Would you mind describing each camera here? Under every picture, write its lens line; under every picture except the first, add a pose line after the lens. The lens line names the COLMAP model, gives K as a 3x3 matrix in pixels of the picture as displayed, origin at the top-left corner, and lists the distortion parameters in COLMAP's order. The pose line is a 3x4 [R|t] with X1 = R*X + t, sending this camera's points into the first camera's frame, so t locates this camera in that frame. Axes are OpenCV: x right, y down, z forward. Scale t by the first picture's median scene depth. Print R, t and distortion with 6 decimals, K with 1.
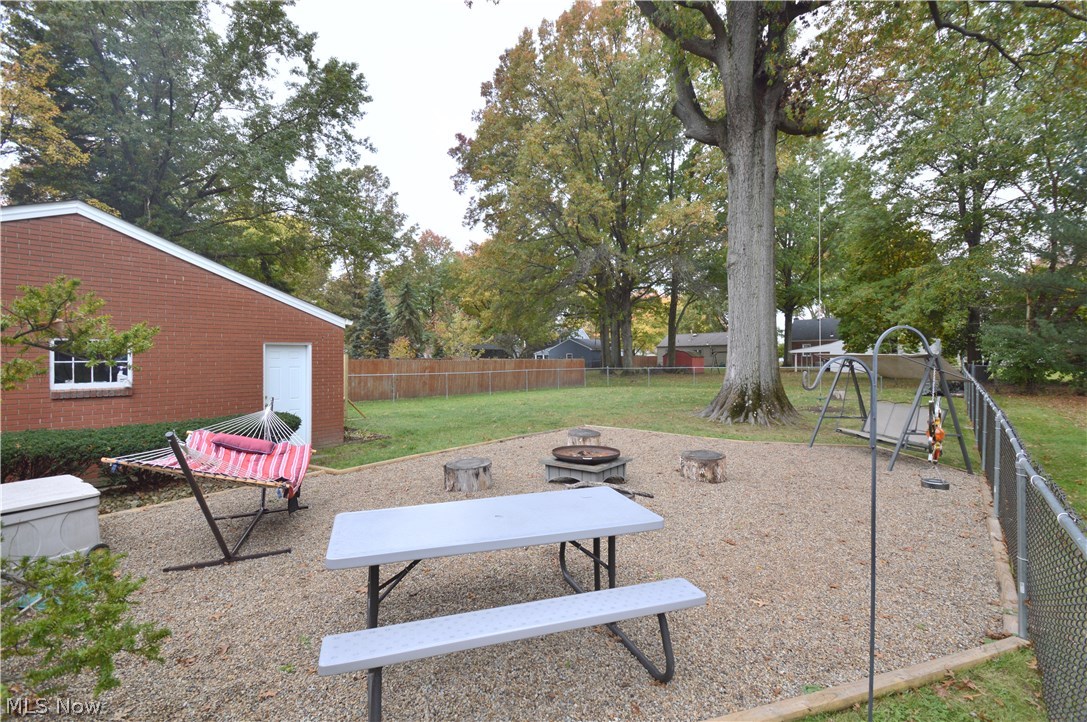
lens RADIAL K [[477.6, 0, 542.3], [0, 477.6, 361.4], [0, 0, 1]] dist [-0.000020, 0.000104]
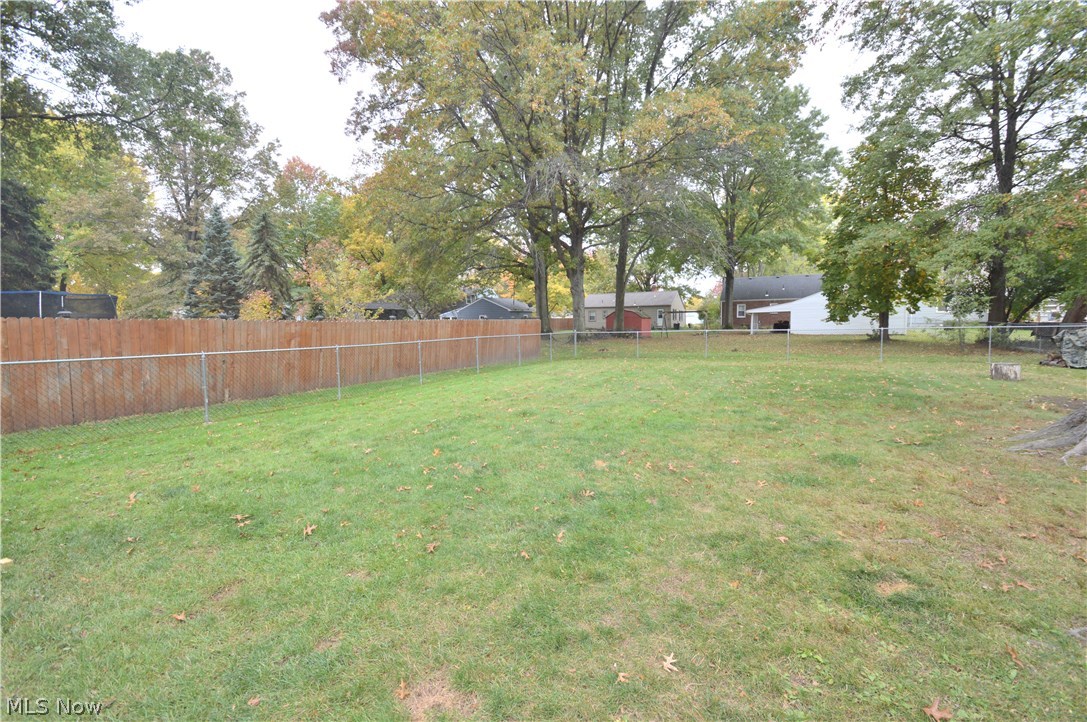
lens RADIAL K [[477.6, 0, 546.4], [0, 477.6, 361.5], [0, 0, 1]] dist [-0.000020, 0.000104]
pose [[0.972889, -0.022778, 0.230147, -0.044850], [0.005192, 0.997038, 0.076731, 0.001427], [-0.231213, -0.073456, 0.970126, 0.203862]]
